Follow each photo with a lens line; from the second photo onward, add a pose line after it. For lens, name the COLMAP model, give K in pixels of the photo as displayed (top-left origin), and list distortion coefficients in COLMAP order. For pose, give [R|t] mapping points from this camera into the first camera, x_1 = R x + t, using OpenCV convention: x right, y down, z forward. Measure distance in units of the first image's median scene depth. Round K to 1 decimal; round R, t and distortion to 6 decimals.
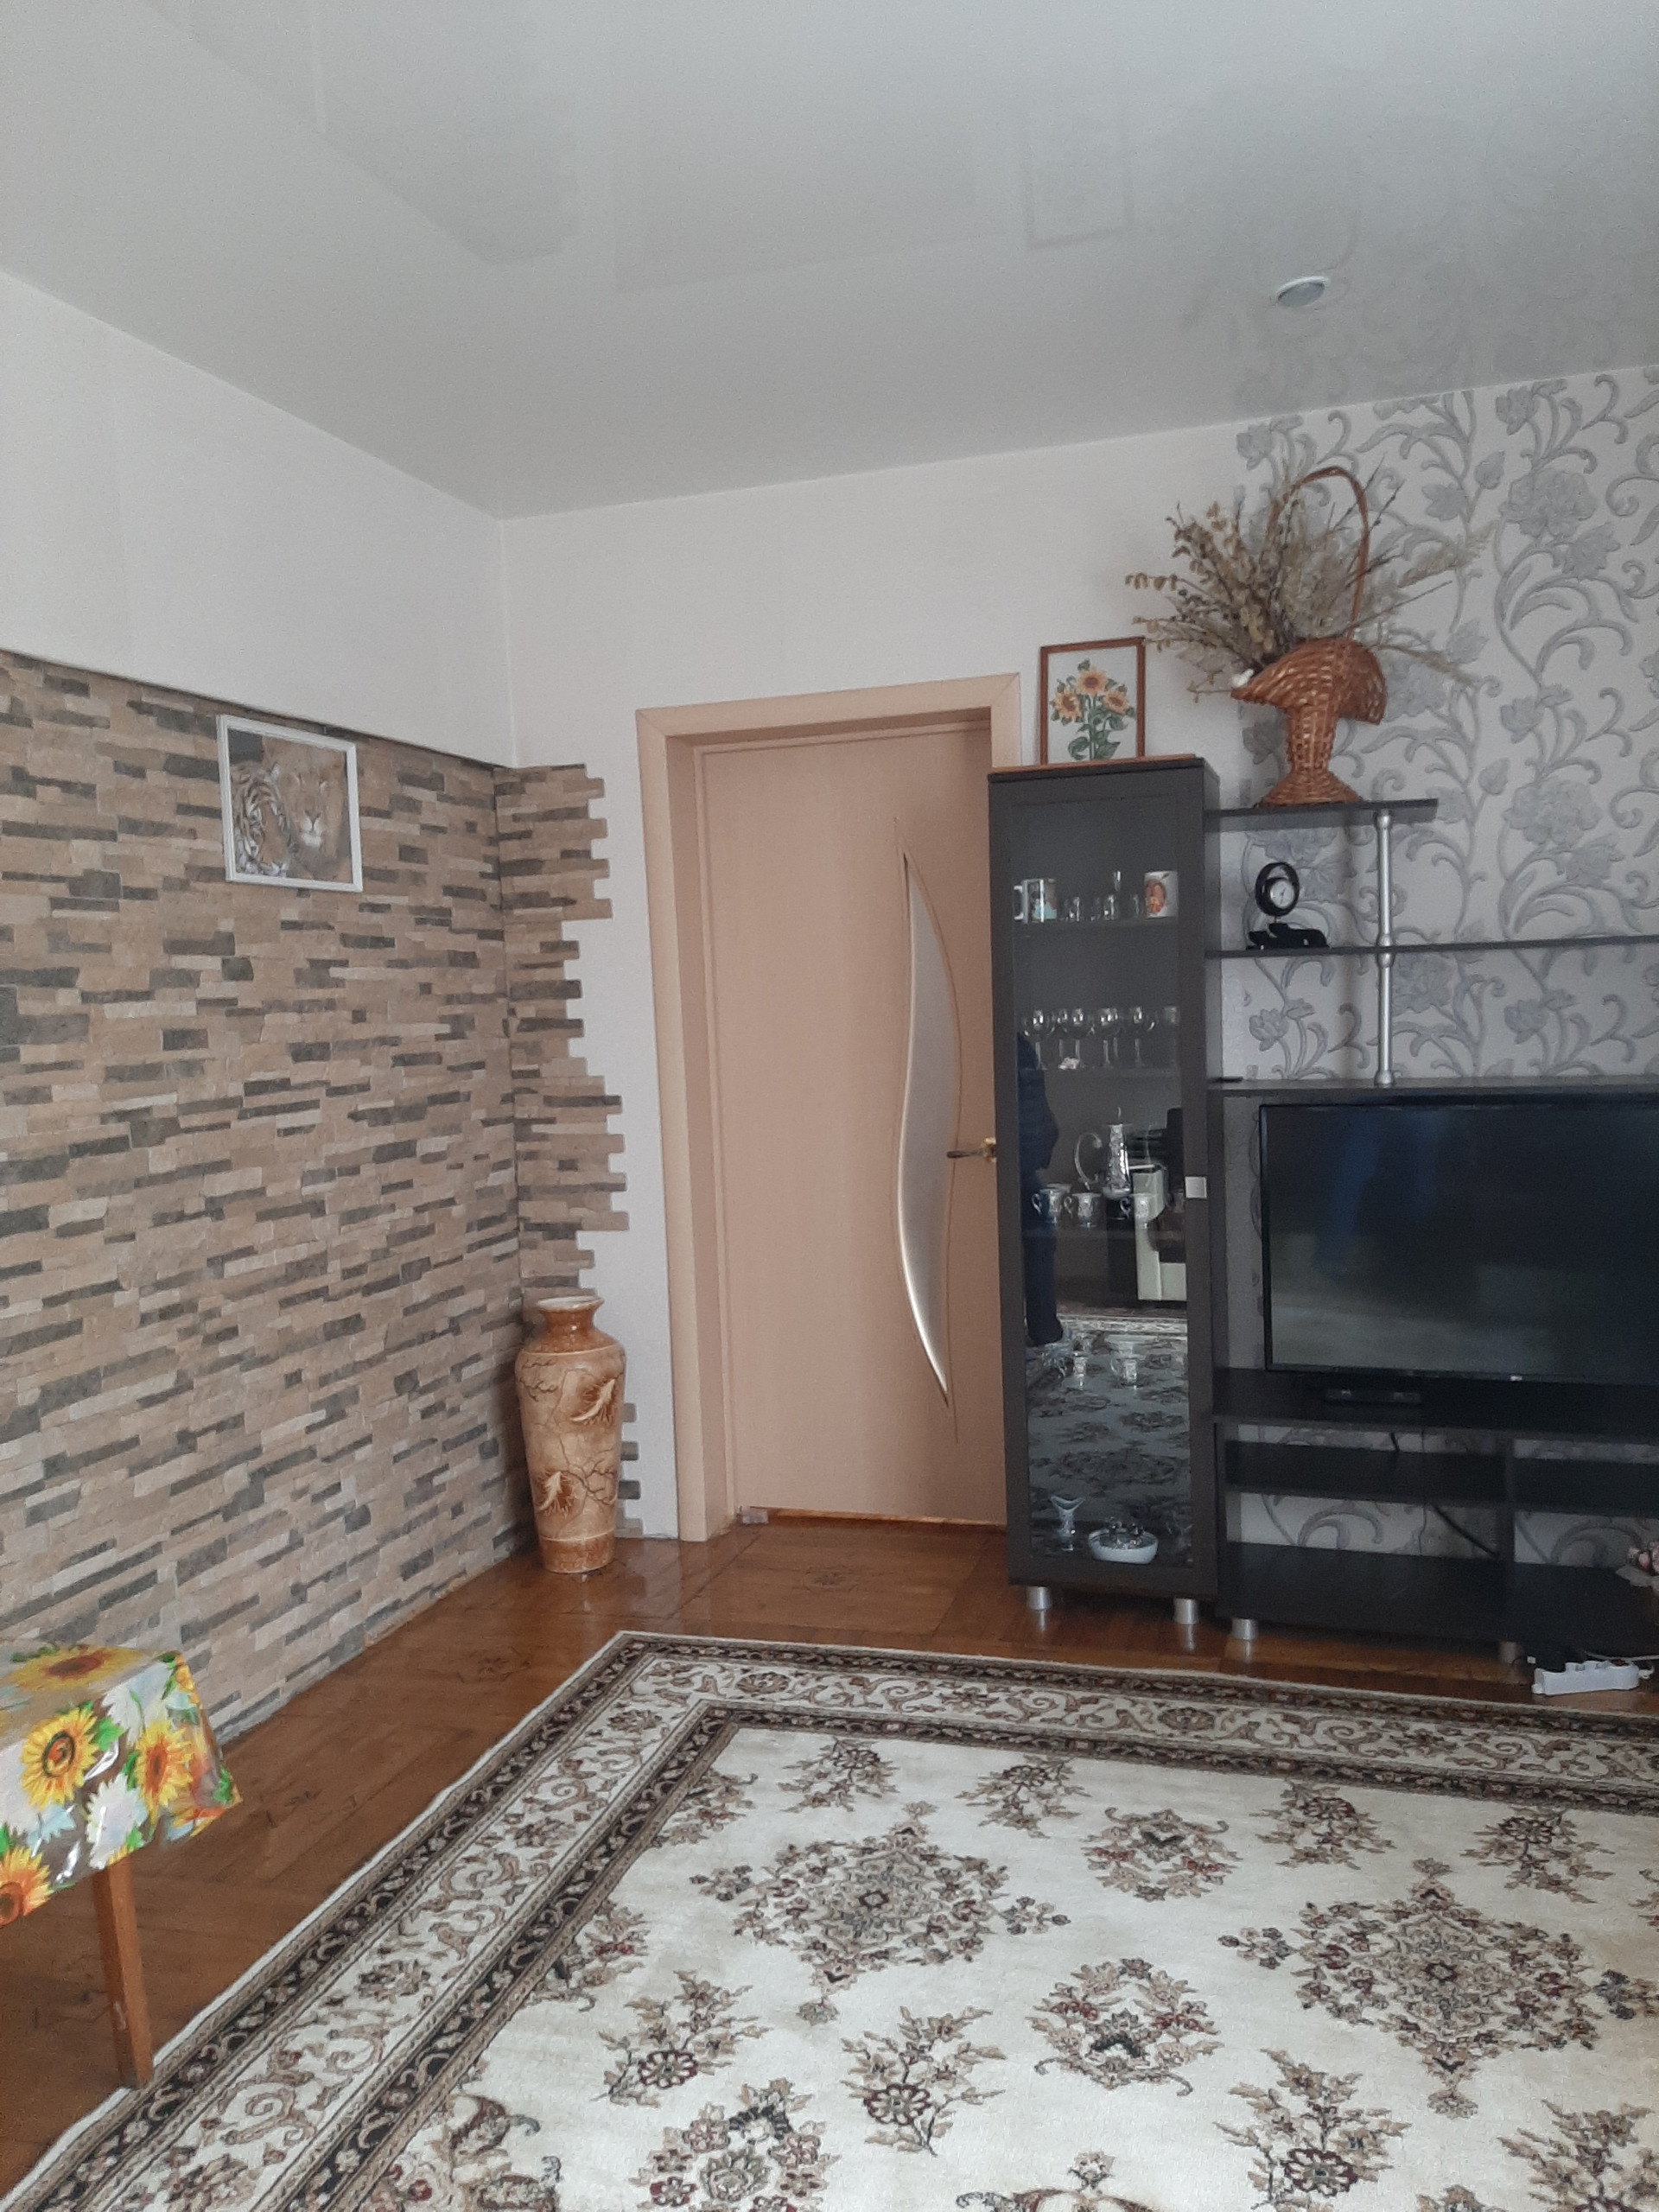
lens RADIAL K [[1727.0, 0, 820.9], [0, 1727.0, 1135.8], [0, 0, 1]] dist [0.070170, -0.125185]
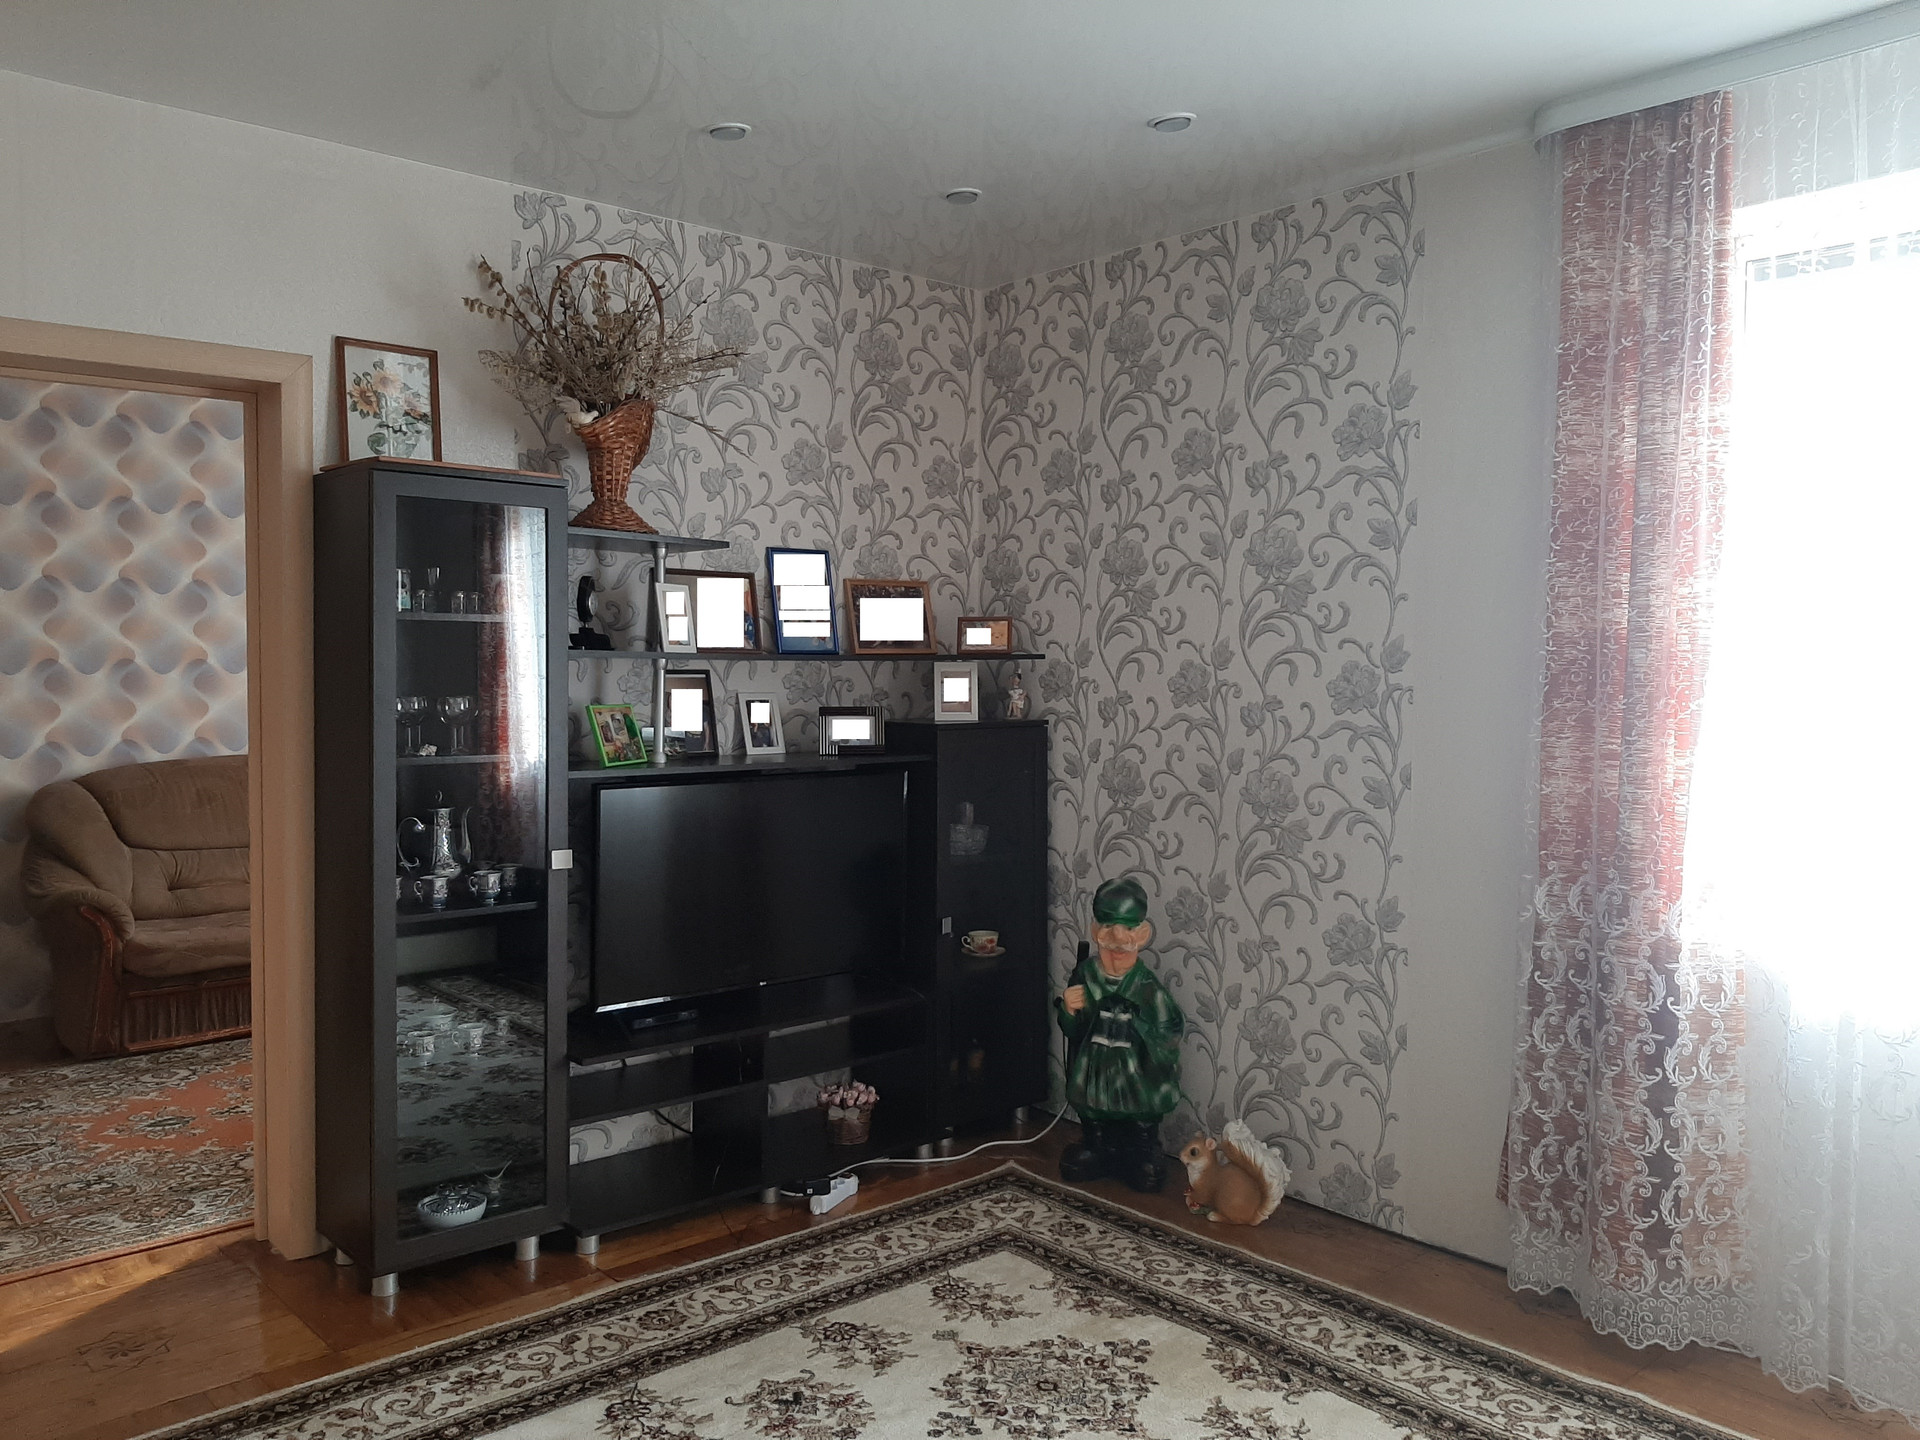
lens RADIAL K [[1499.0, 0, 987.7], [0, 1499.0, 746.5], [0, 0, 1]] dist [0.070170, -0.125185]
pose [[0.497075, -0.009410, 0.867657, -0.528932], [0.042690, 0.998996, -0.013623, -0.019189], [-0.866657, 0.043812, 0.496977, 0.292786]]
